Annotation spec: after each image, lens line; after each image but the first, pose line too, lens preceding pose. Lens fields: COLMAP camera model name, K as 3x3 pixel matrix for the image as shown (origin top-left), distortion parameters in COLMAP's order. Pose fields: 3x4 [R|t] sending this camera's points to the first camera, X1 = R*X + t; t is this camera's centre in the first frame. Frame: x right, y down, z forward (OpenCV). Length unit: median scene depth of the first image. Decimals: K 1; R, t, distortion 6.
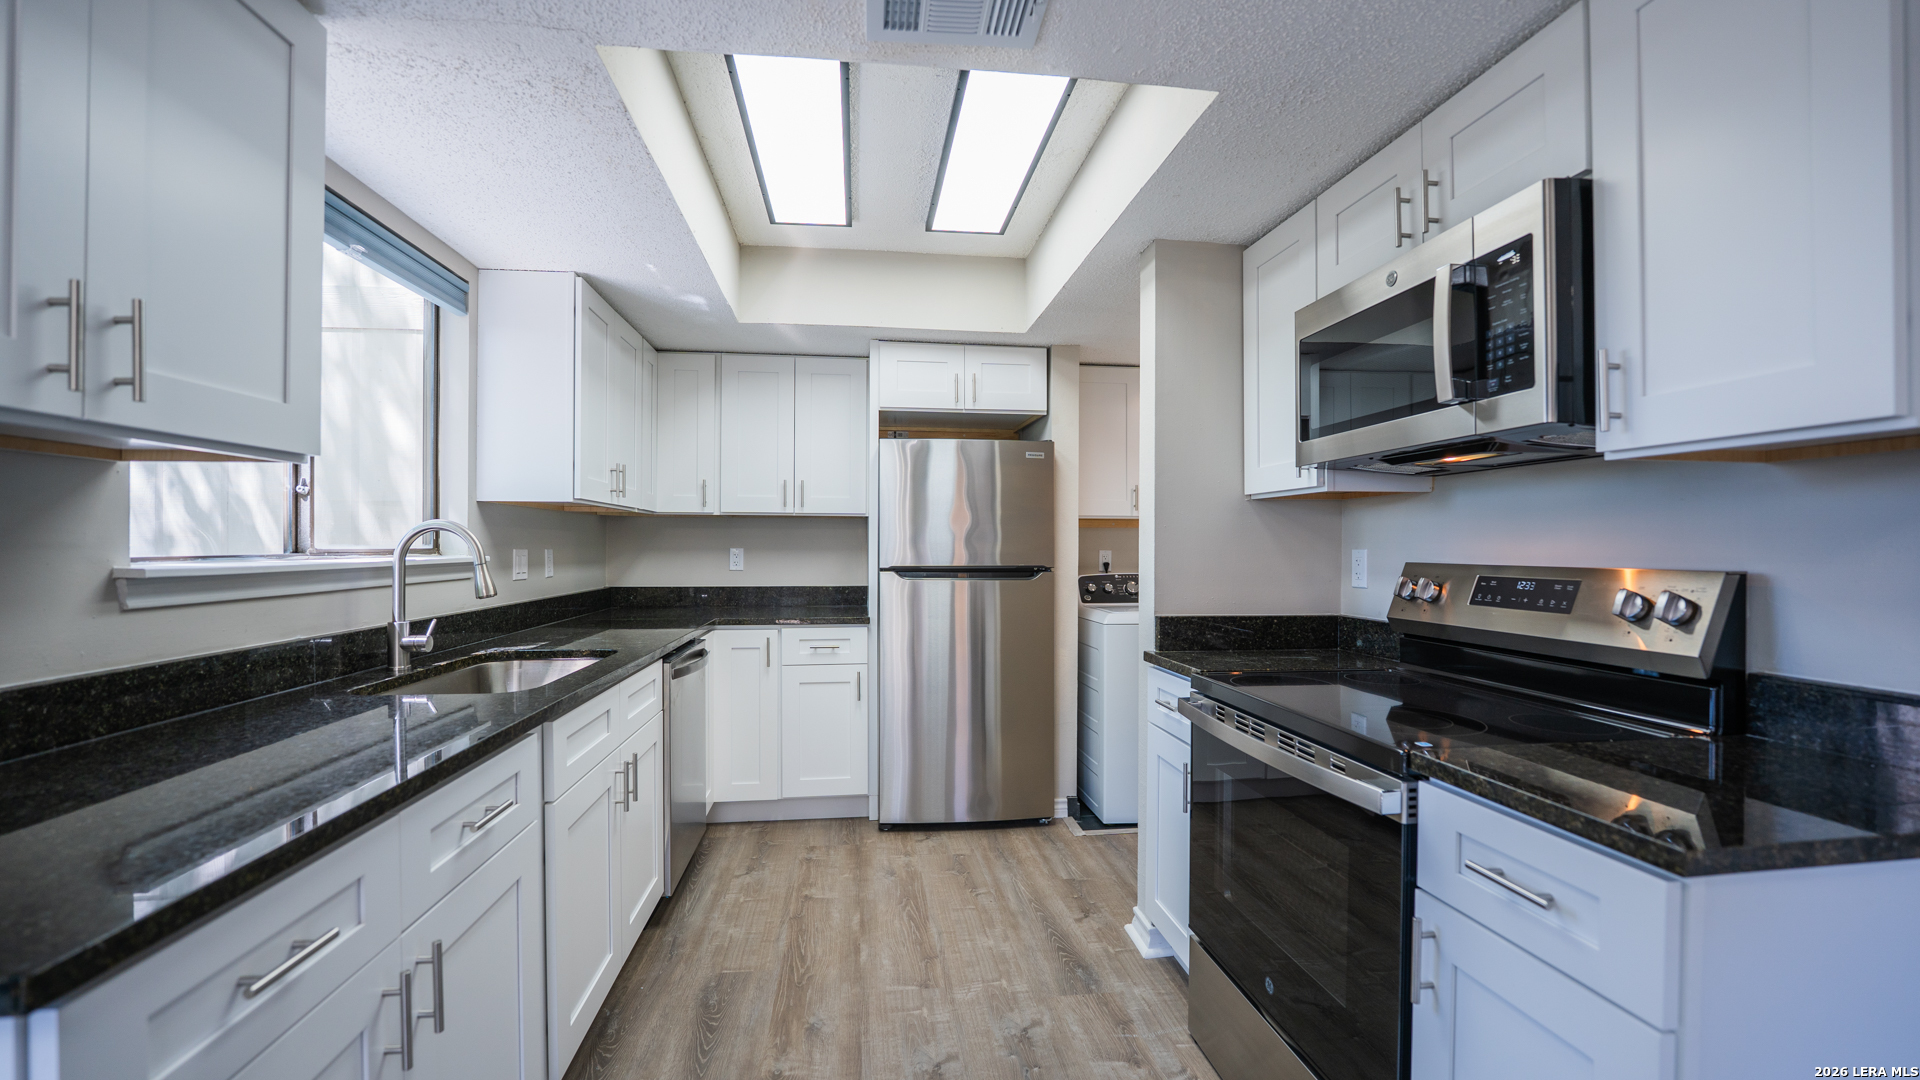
lens RADIAL K [[783.4, 0, 946.2], [0, 783.4, 544.8], [0, 0, 1]] dist [-0.032172, 0.004166]
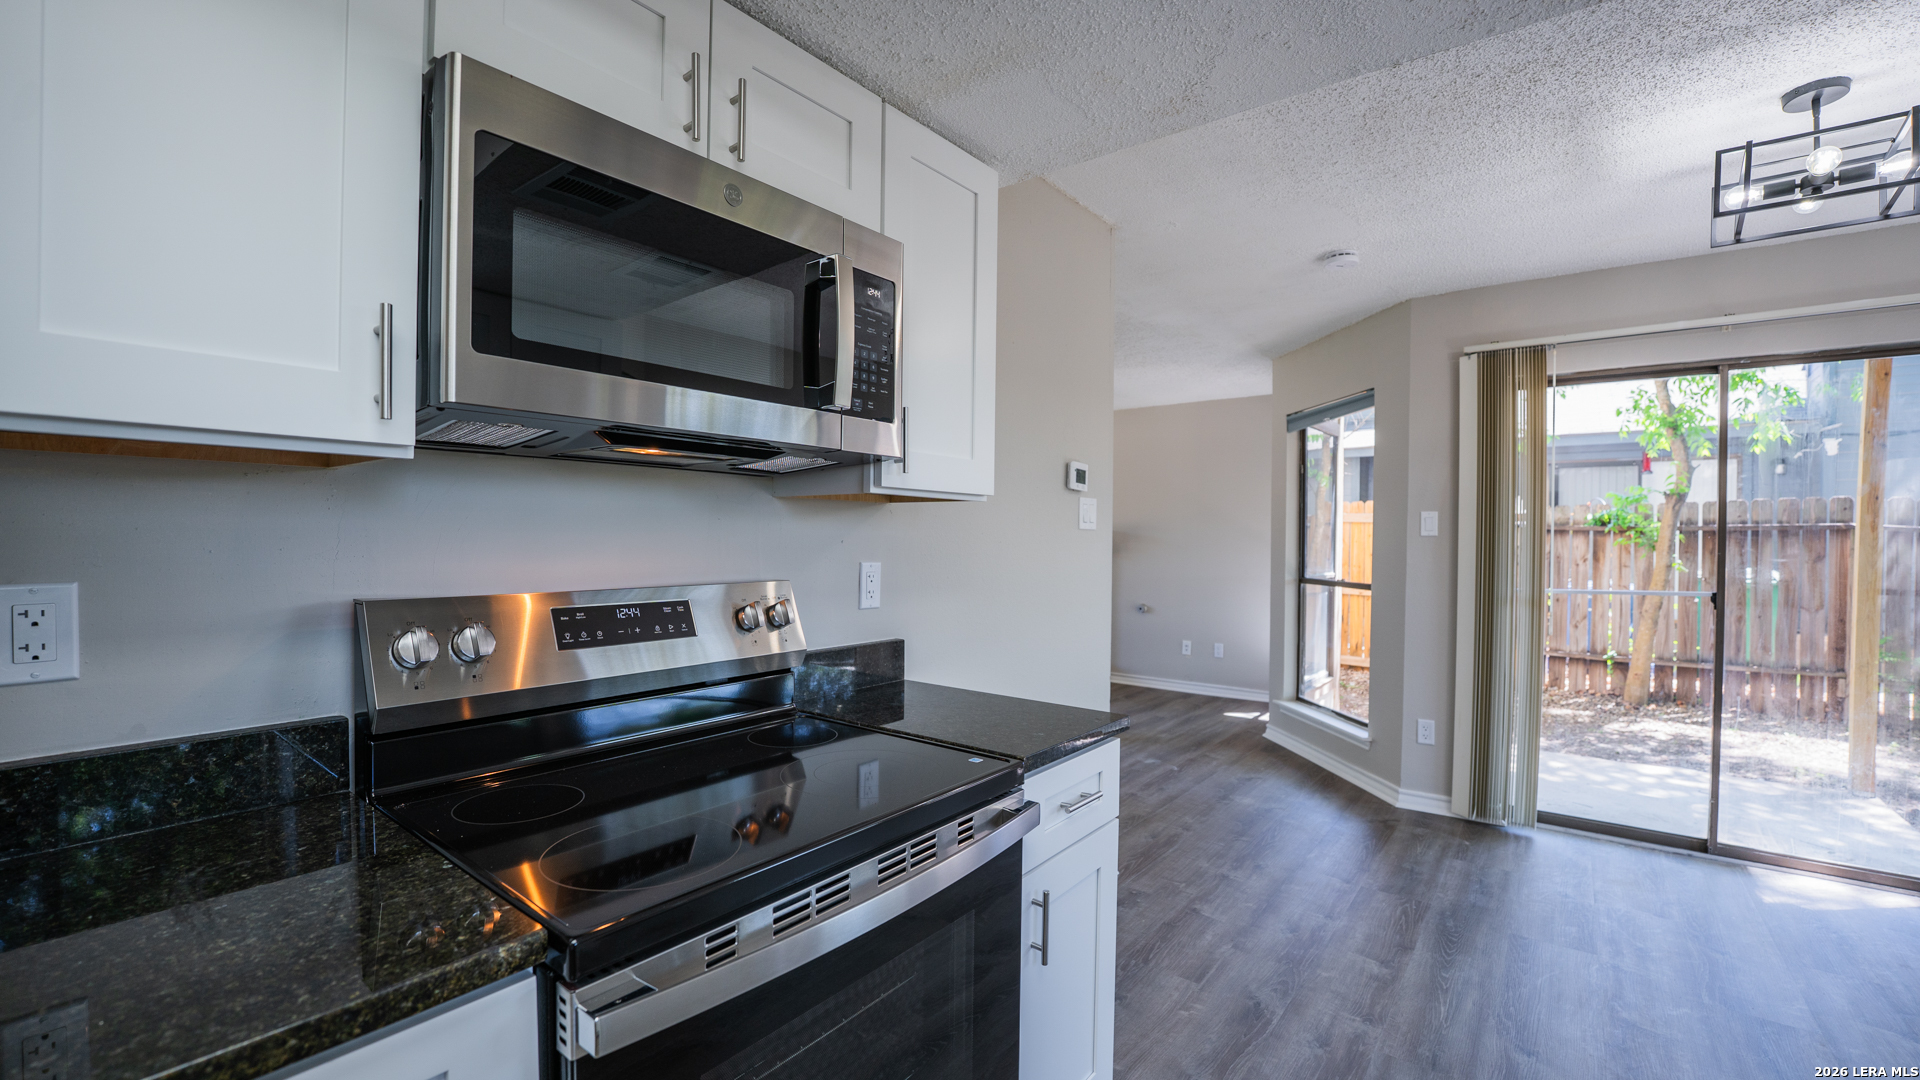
lens RADIAL K [[783.4, 0, 947.6], [0, 783.4, 545.4], [0, 0, 1]] dist [-0.032172, 0.004166]
pose [[-0.701711, -0.016506, 0.712271, -0.048793], [-0.011704, 0.999864, 0.011640, -0.021061], [-0.712366, -0.000169, -0.701808, 0.863962]]
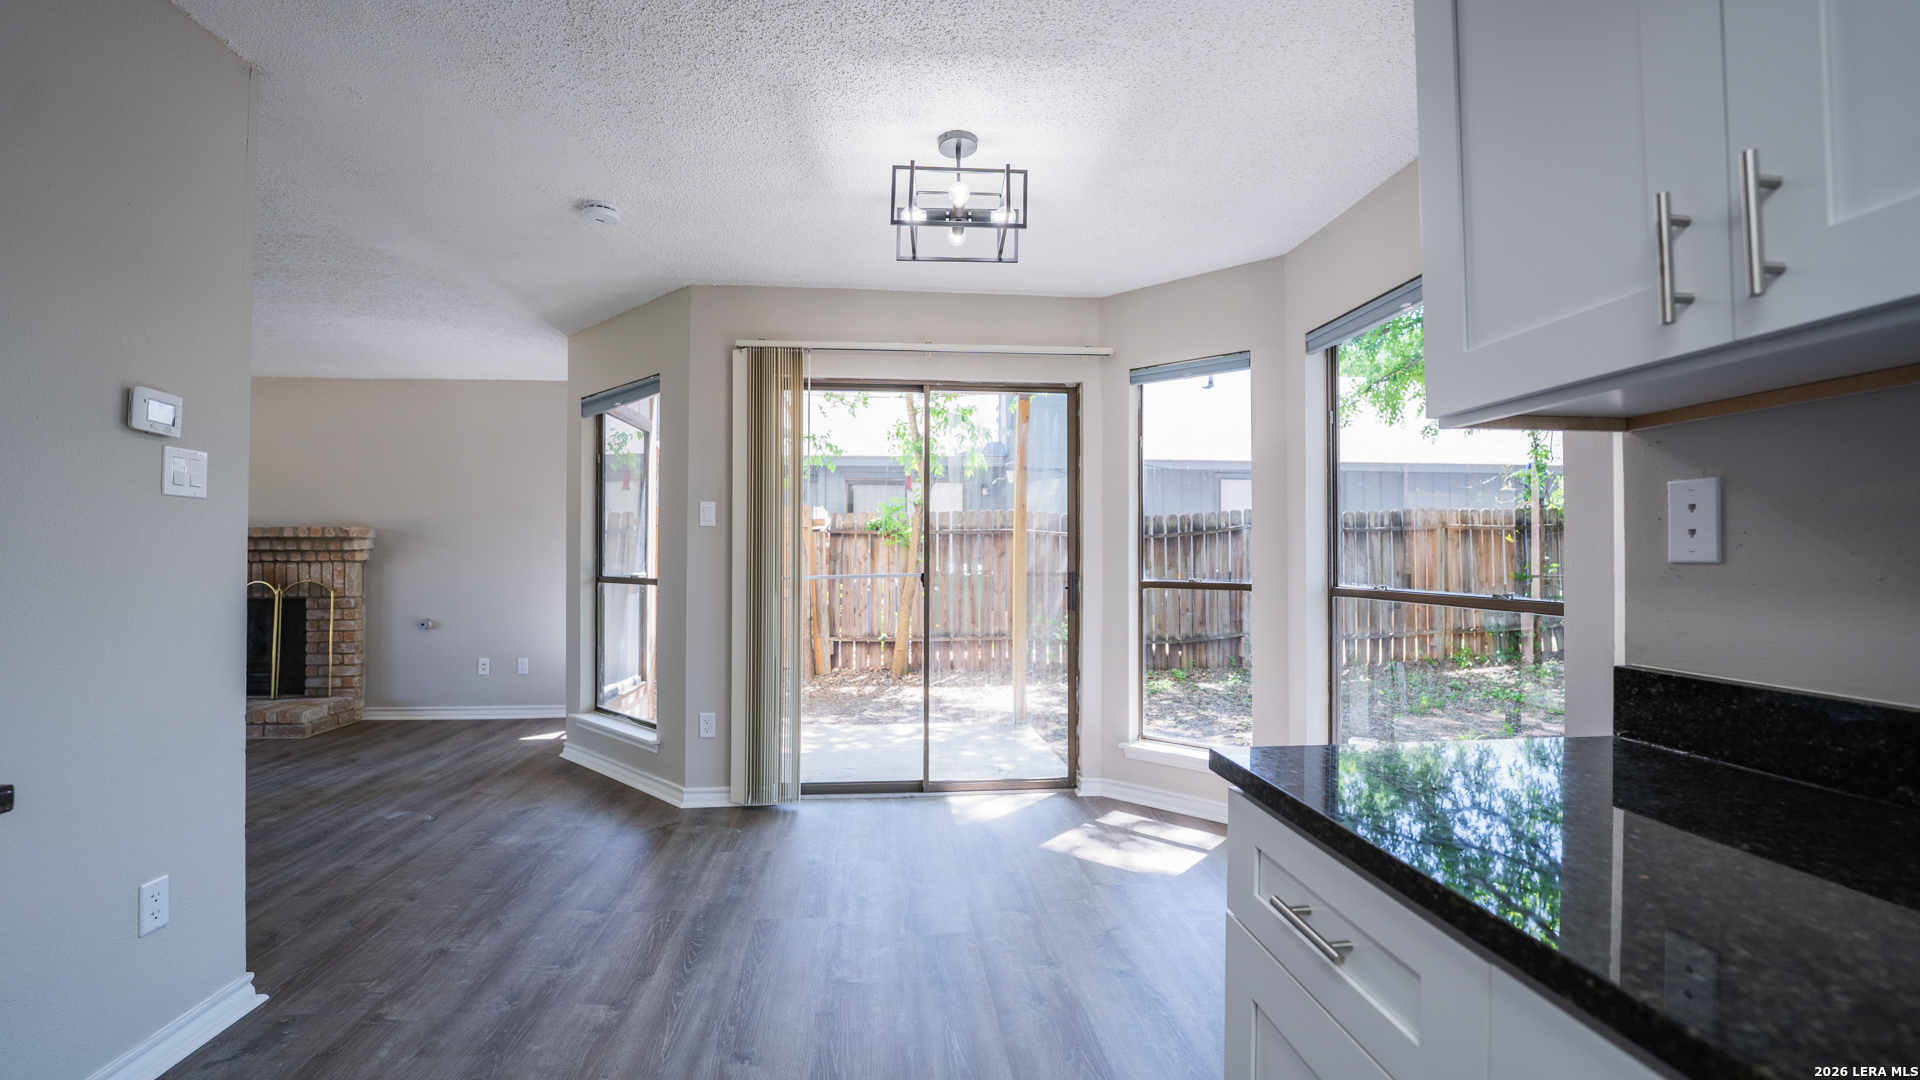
lens RADIAL K [[783.4, 0, 946.0], [0, 783.4, 543.2], [0, 0, 1]] dist [-0.032172, 0.004166]
pose [[-0.999669, -0.003248, 0.025532, -0.128472], [-0.003620, 0.999888, -0.014509, 0.018369], [-0.025482, -0.014597, -0.999569, 0.637604]]
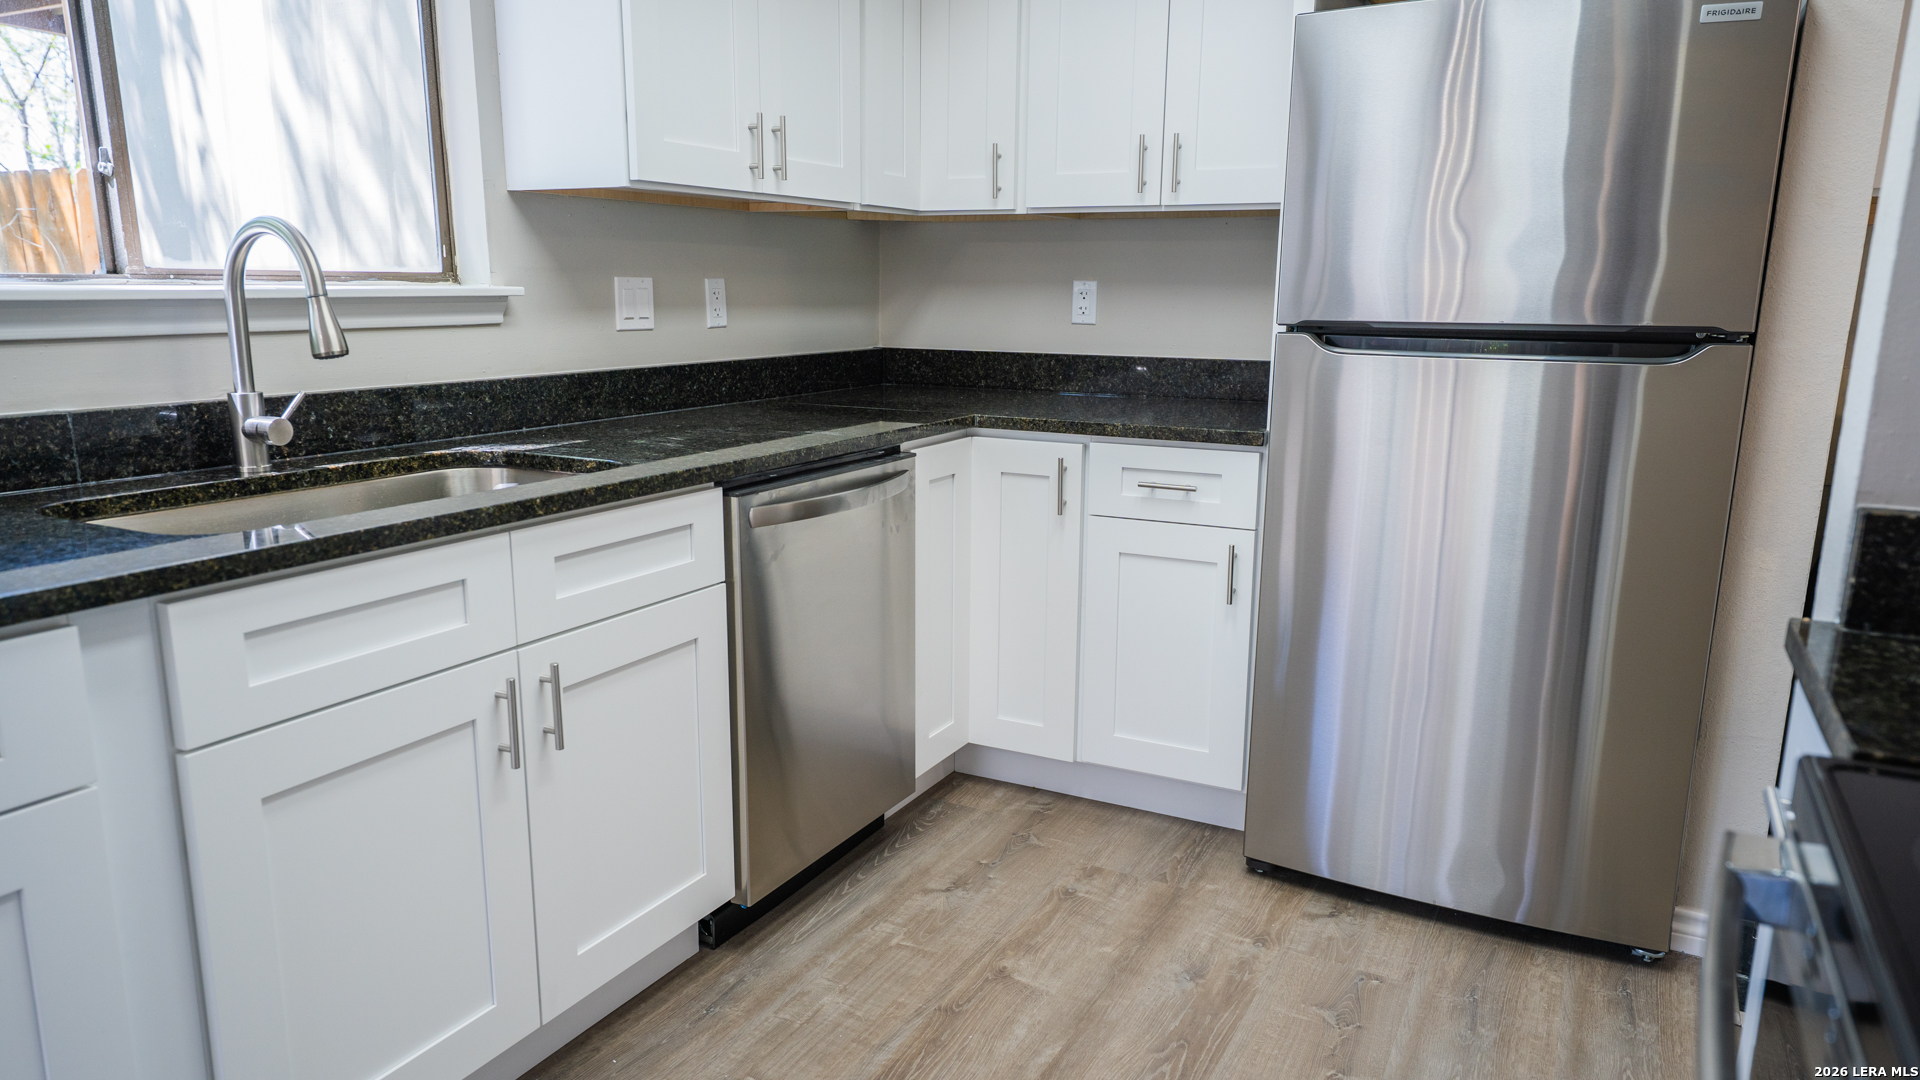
lens RADIAL K [[1249.0, 0, 949.3], [0, 1249.0, 546.6], [0, 0, 1]] dist [0.018485, 0.001120]
pose [[0.817518, 0.123711, -0.562458, 0.235995], [-0.005208, 0.978204, 0.207582, 0.008439], [0.575879, -0.166773, 0.800344, 0.392658]]
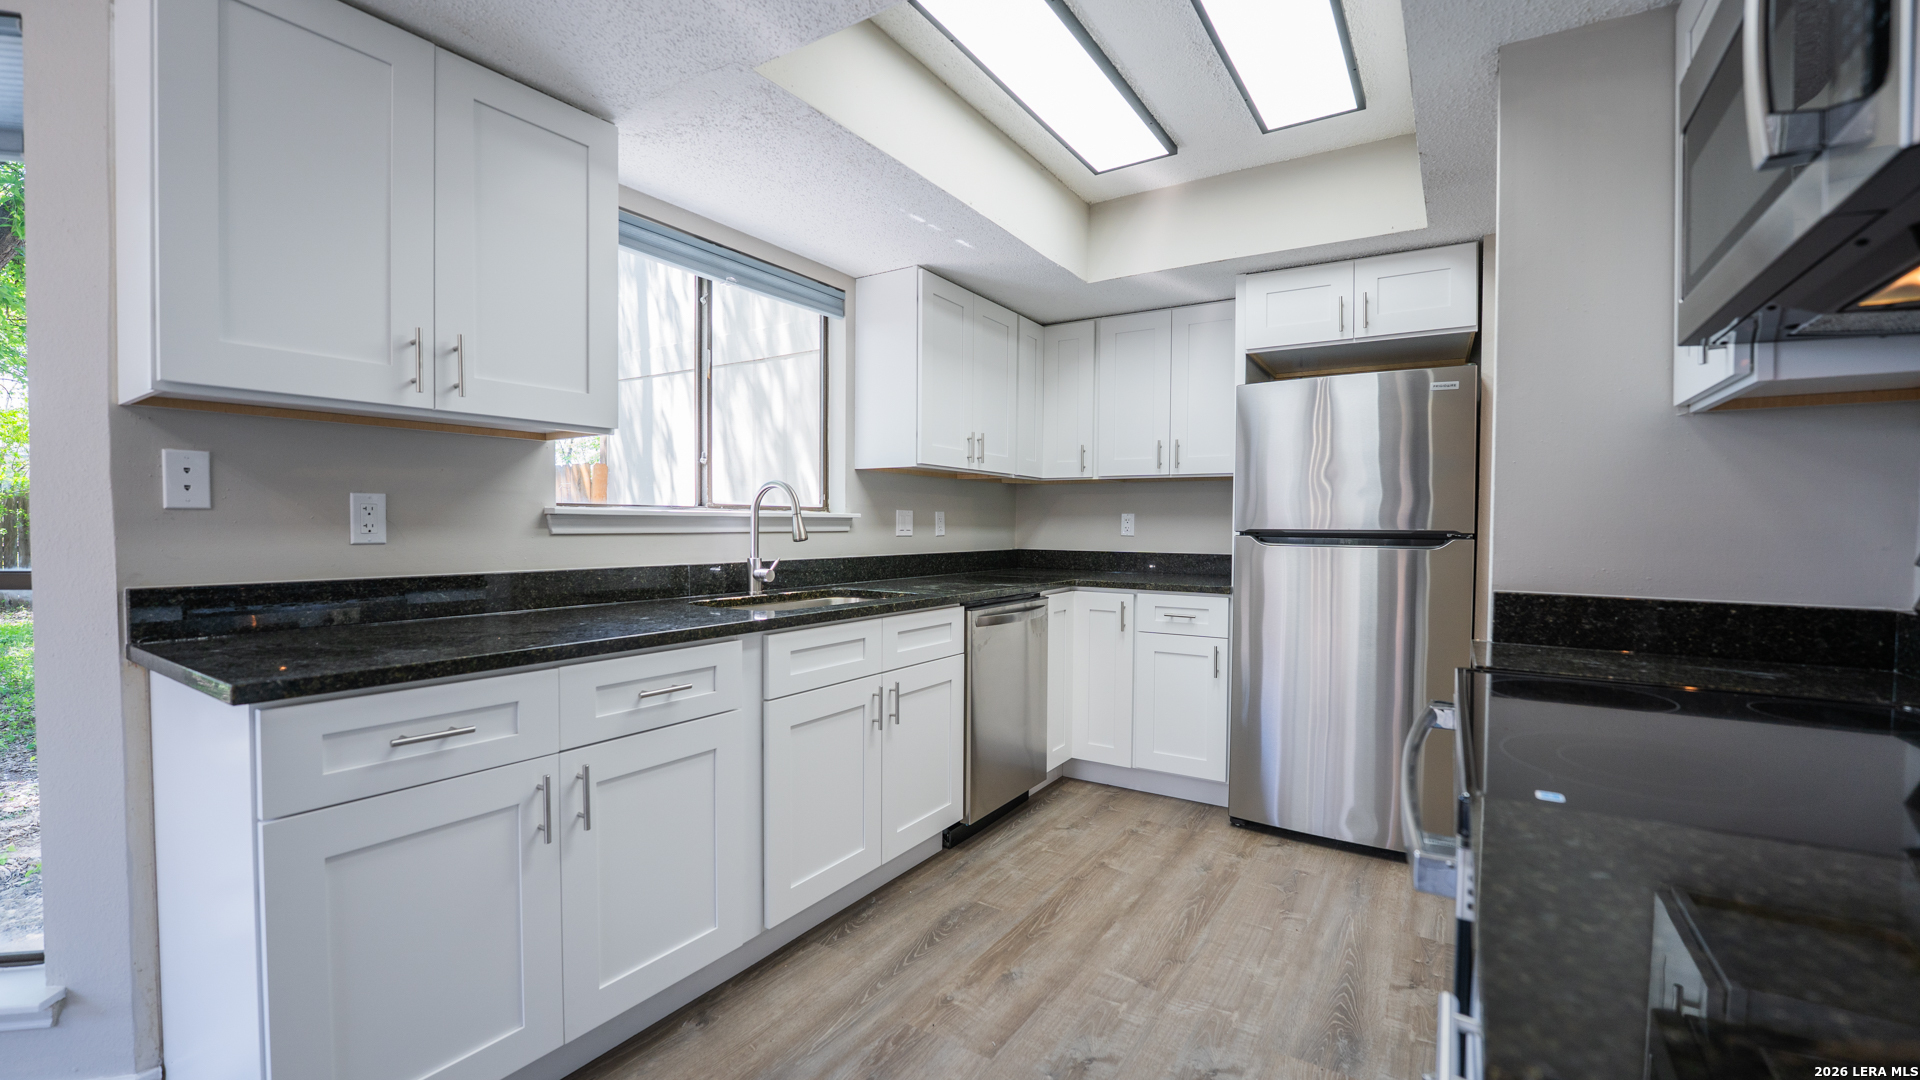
lens RADIAL K [[783.4, 0, 945.9], [0, 783.4, 544.7], [0, 0, 1]] dist [-0.032172, 0.004166]
pose [[0.762810, 0.020444, -0.646299, 0.312003], [-0.005188, 0.999661, 0.025498, 0.031410], [0.646602, -0.016097, 0.762658, 0.146627]]
